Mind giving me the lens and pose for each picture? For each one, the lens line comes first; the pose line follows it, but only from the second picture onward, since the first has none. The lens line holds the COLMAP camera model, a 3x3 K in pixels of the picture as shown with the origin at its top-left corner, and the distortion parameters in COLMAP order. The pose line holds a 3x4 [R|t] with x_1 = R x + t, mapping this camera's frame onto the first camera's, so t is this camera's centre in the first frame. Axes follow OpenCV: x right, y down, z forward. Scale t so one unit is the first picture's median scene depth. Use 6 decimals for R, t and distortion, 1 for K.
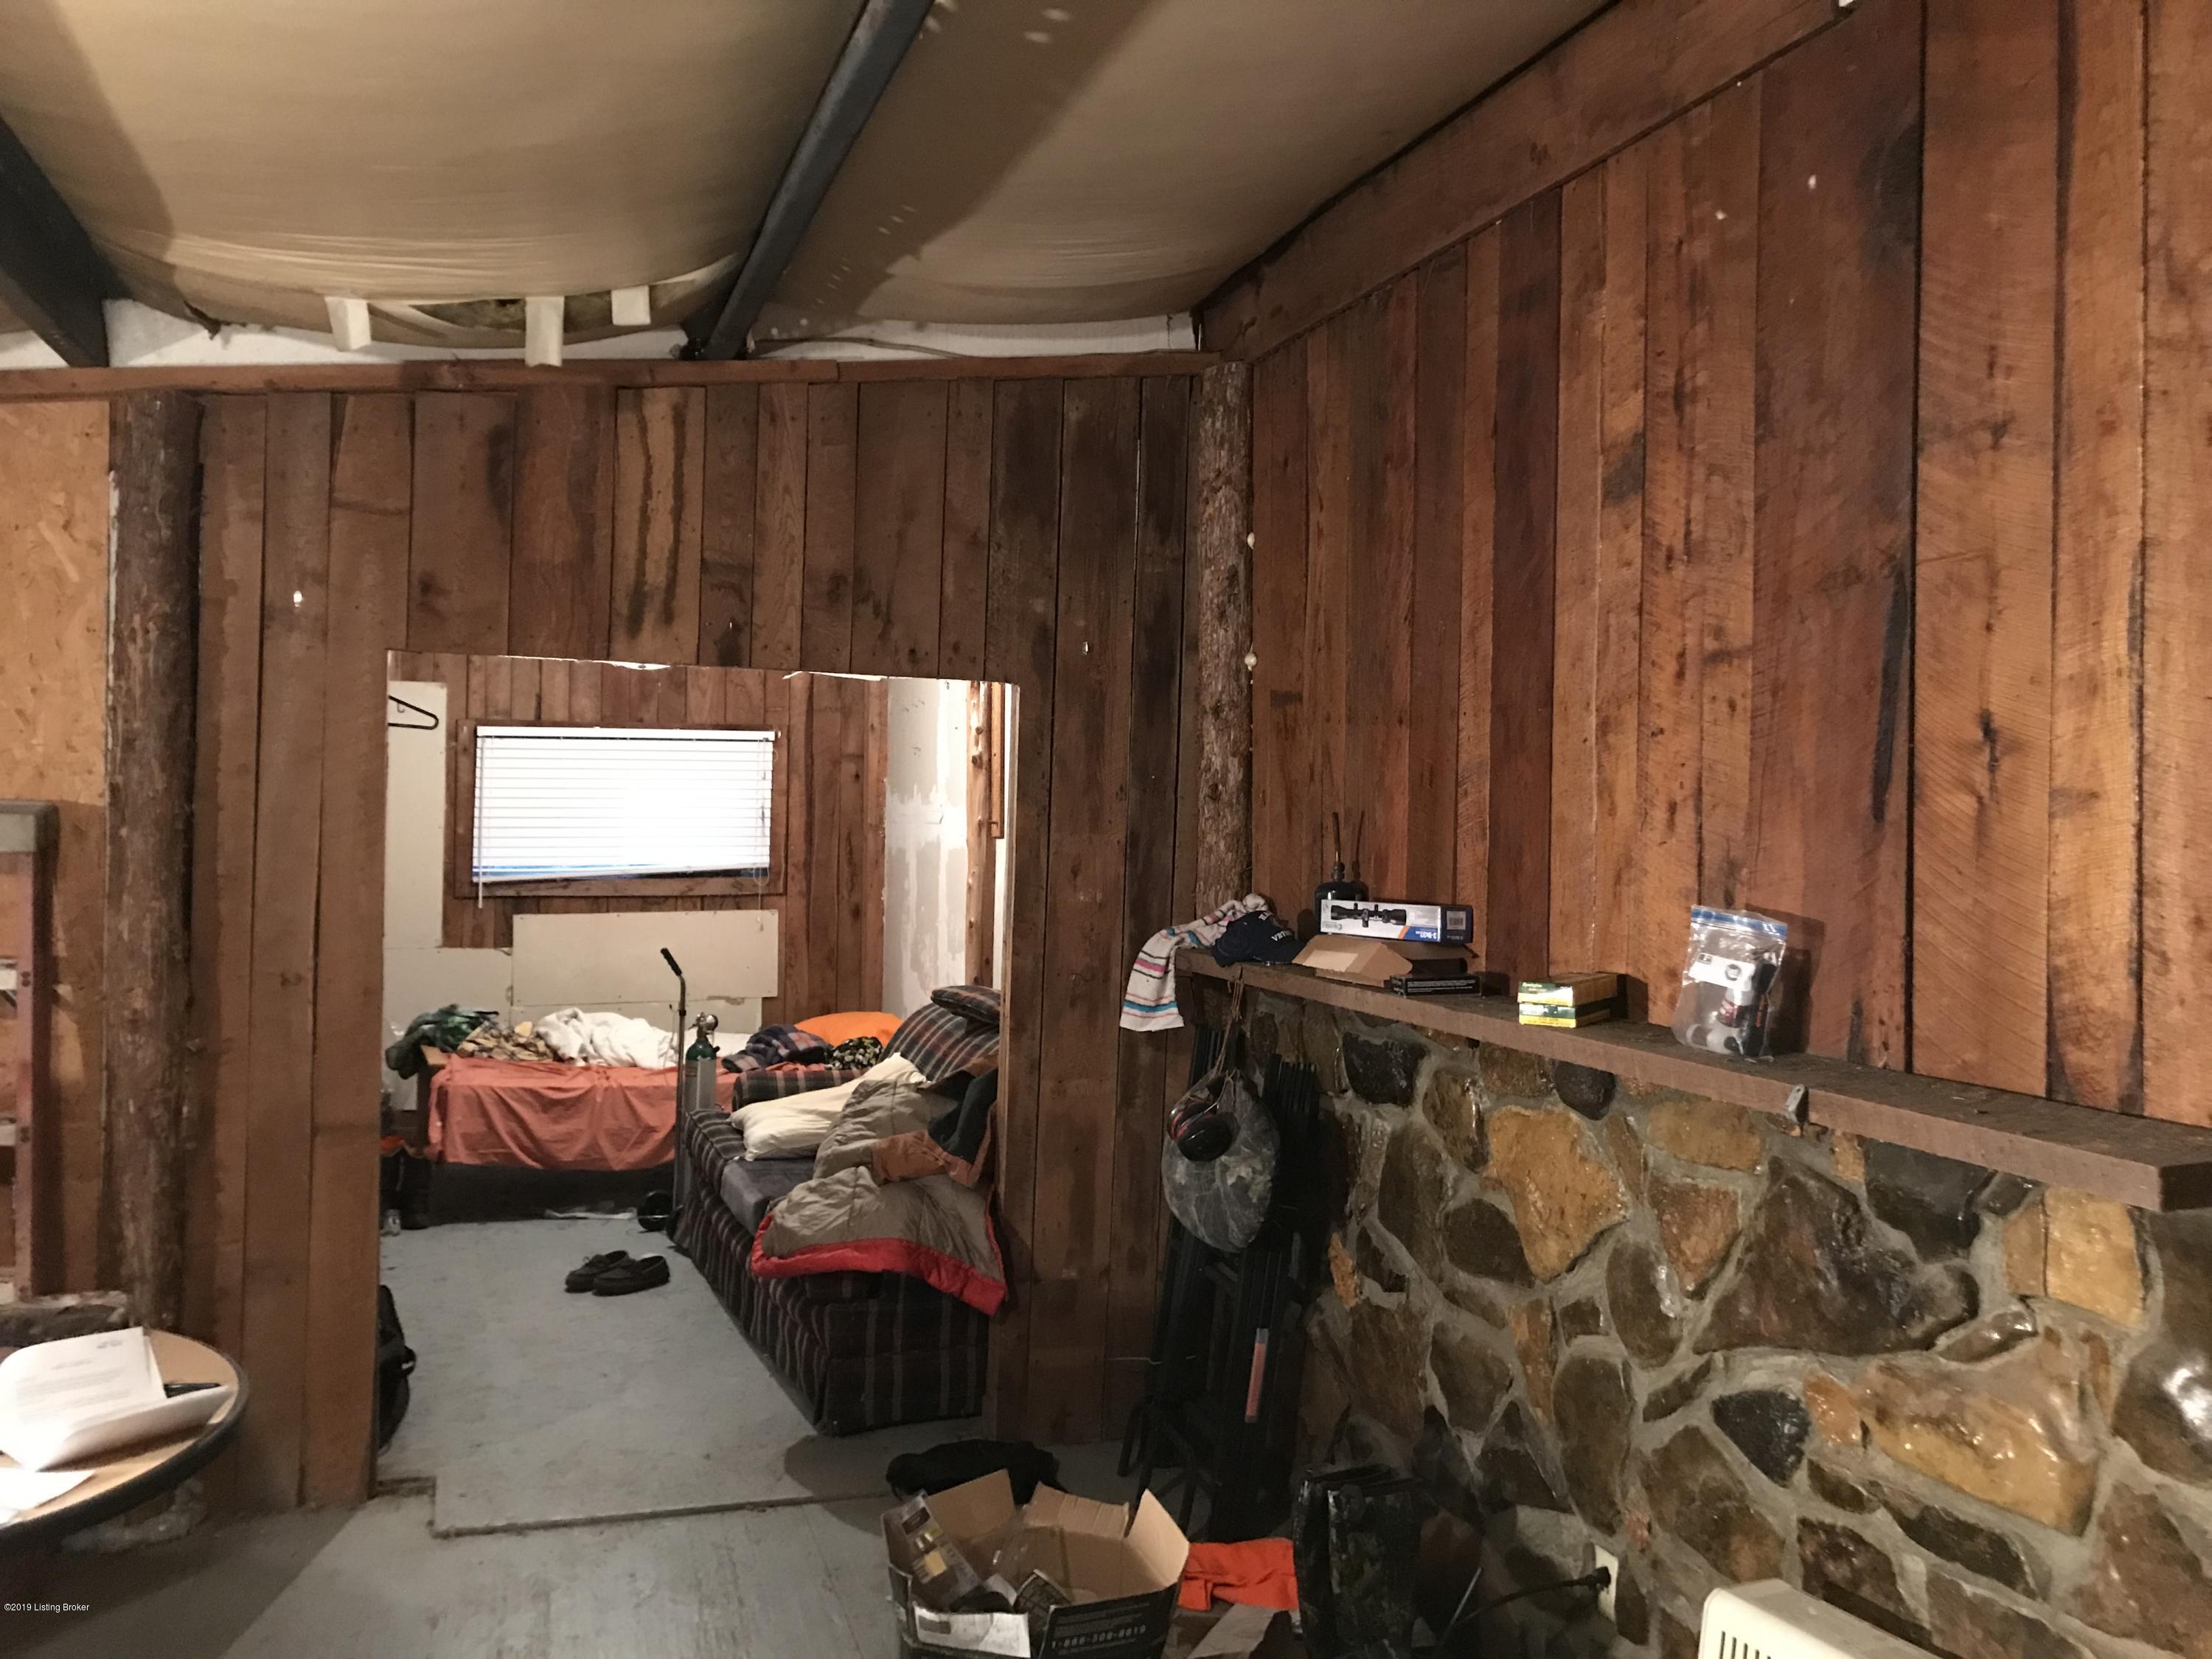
lens RADIAL K [[1791.1, 0, 1101.1], [0, 1791.1, 820.4], [0, 0, 1]] dist [0.035162, -0.062548]
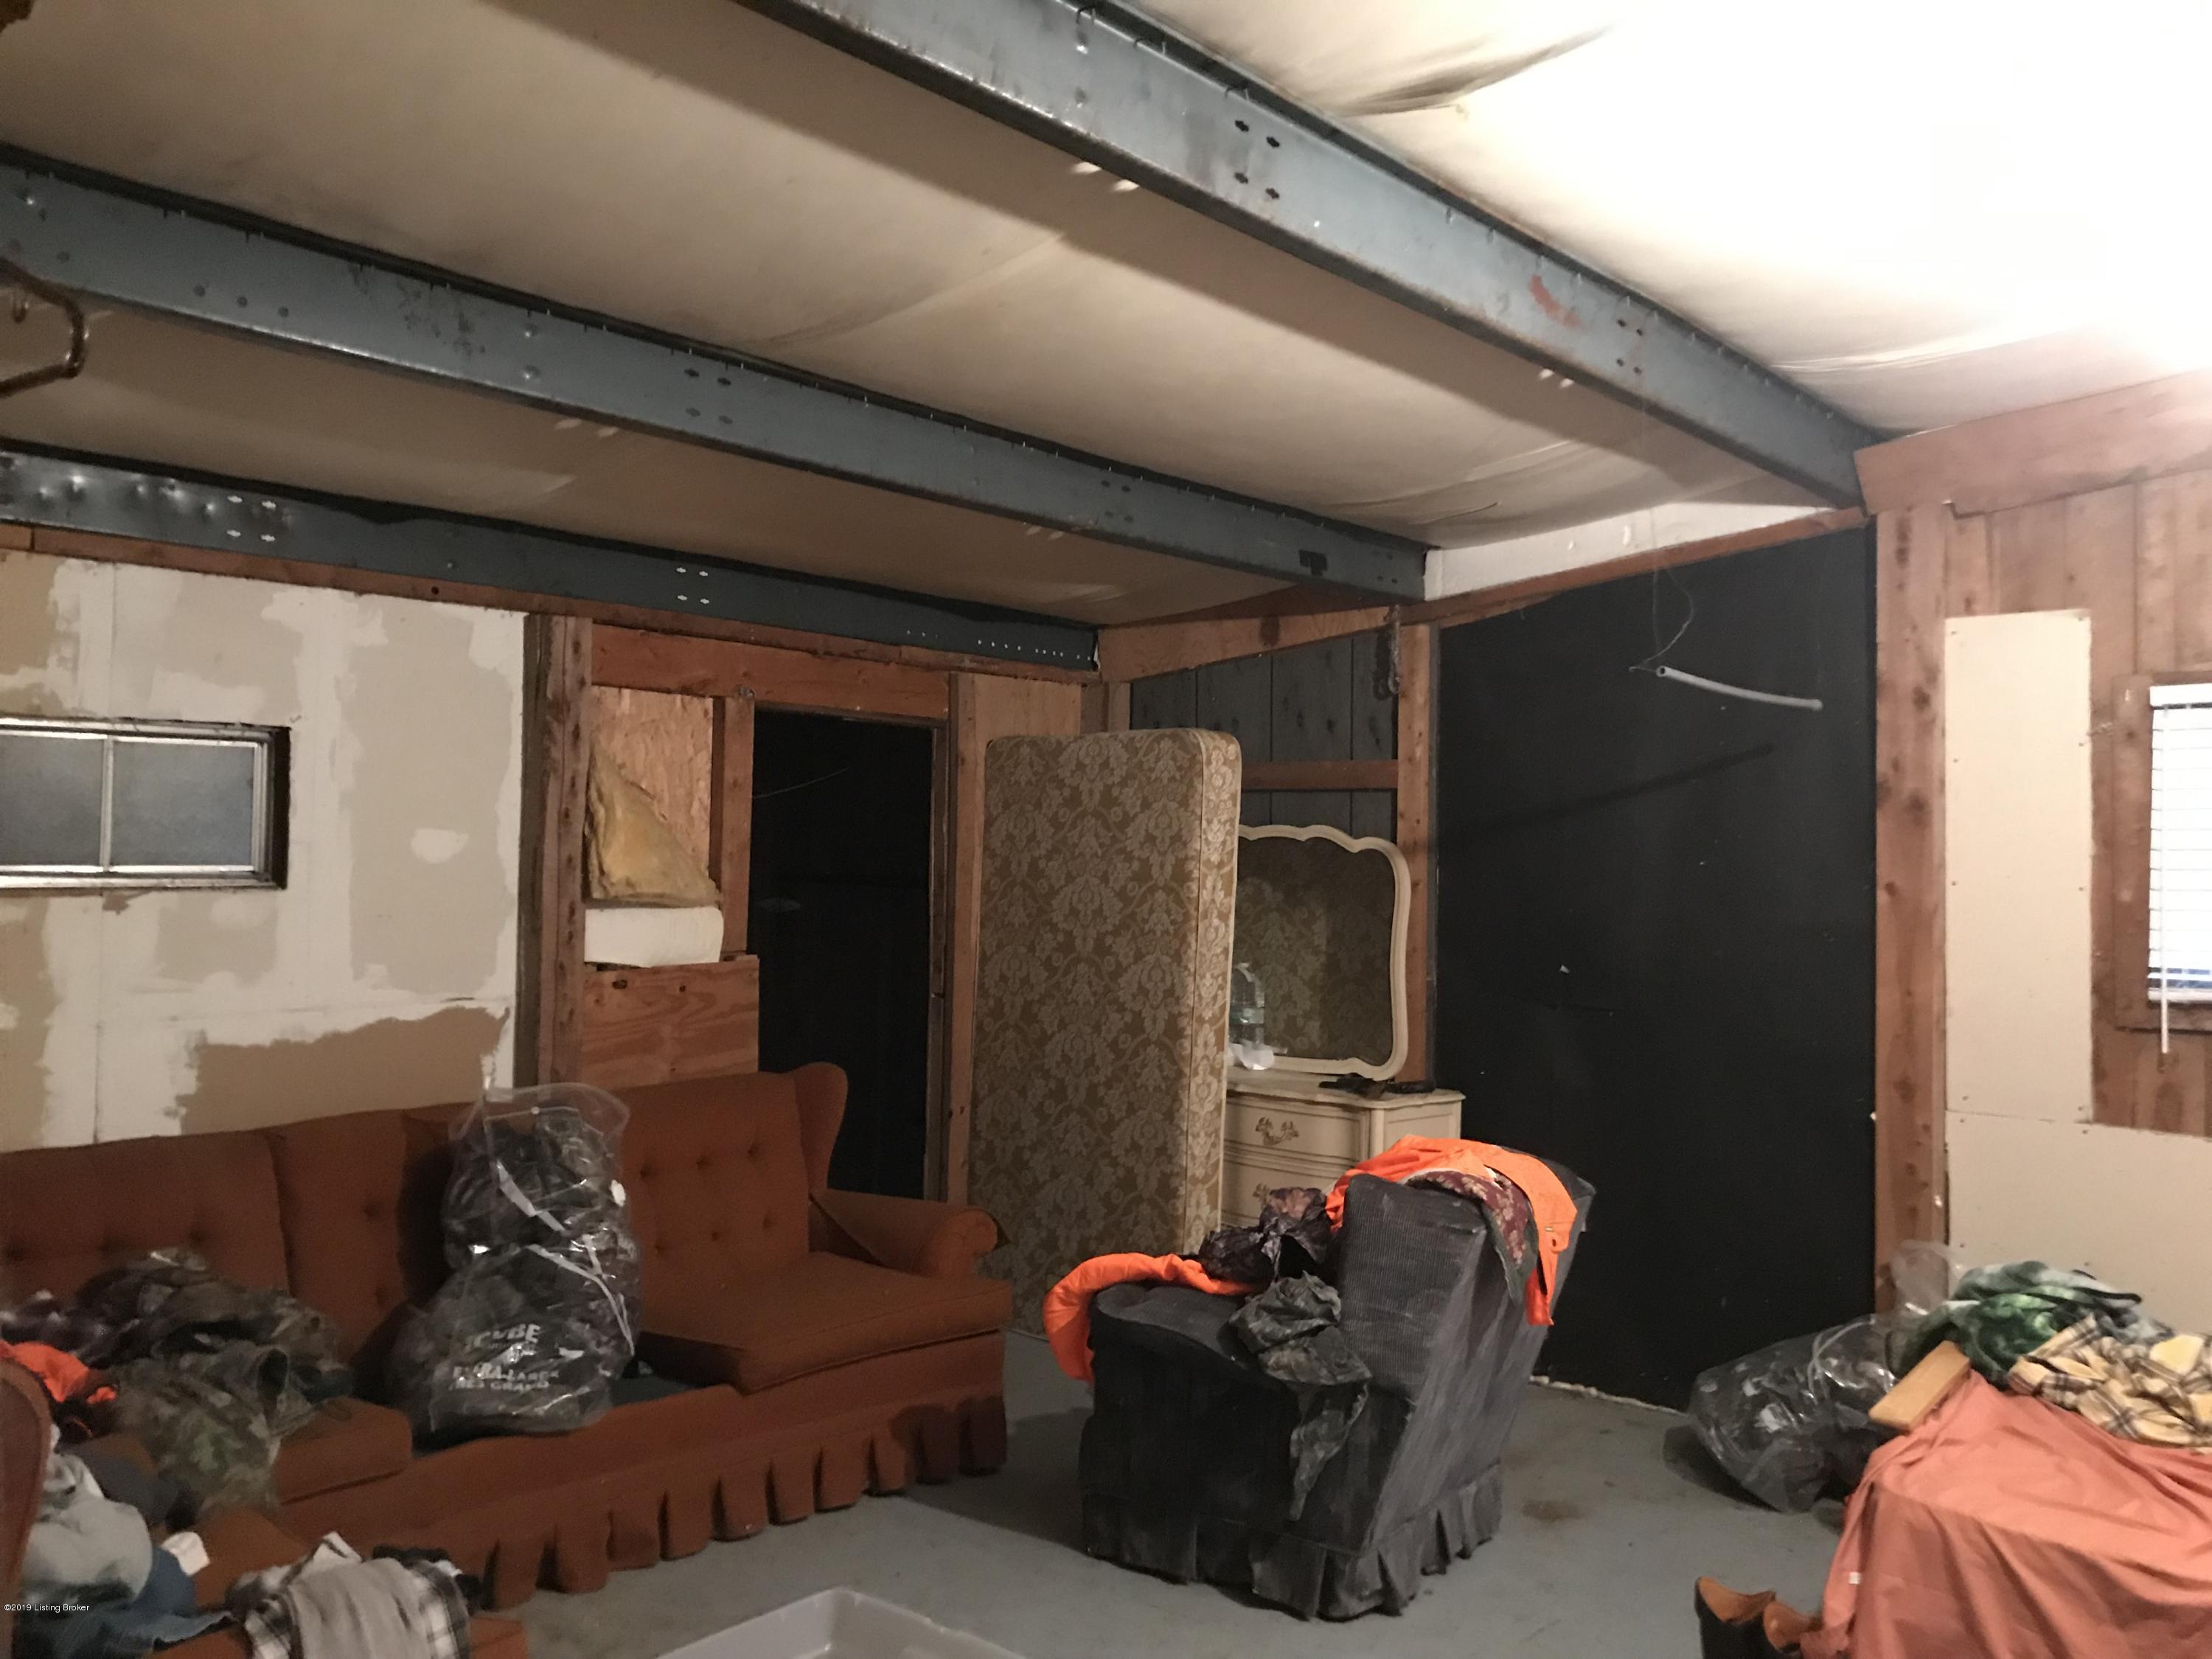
lens RADIAL K [[1791.1, 0, 1101.8], [0, 1791.1, 819.3], [0, 0, 1]] dist [0.035162, -0.062548]
pose [[0.512296, -0.020353, -0.858567, -0.076244], [-0.006678, 0.999595, -0.027680, 0.000145], [0.858783, 0.019914, 0.511953, 0.543874]]
